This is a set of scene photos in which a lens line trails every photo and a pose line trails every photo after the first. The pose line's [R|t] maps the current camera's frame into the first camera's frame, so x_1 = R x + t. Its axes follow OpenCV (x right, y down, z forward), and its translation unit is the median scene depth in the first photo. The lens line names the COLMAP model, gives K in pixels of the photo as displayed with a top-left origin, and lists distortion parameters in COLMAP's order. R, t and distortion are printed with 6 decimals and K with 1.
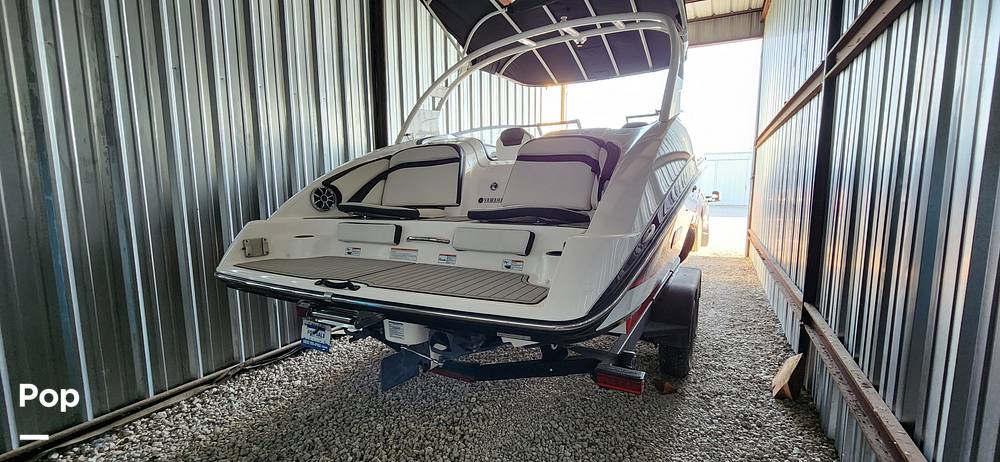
lens RADIAL K [[412.3, 0, 500.7], [0, 412.3, 230.7], [0, 0, 1]] dist [0.001702, -0.000290]
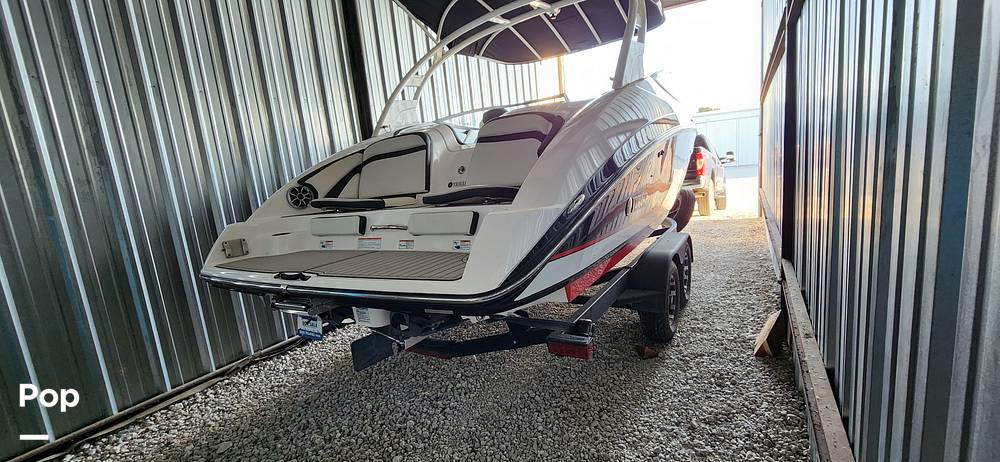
lens RADIAL K [[412.3, 0, 499.7], [0, 412.3, 231.2], [0, 0, 1]] dist [0.001702, -0.000290]
pose [[0.994386, -0.083196, -0.065385, 0.147847], [0.086089, 0.995369, 0.042758, 0.009288], [0.061525, -0.048147, 0.996944, -0.023116]]
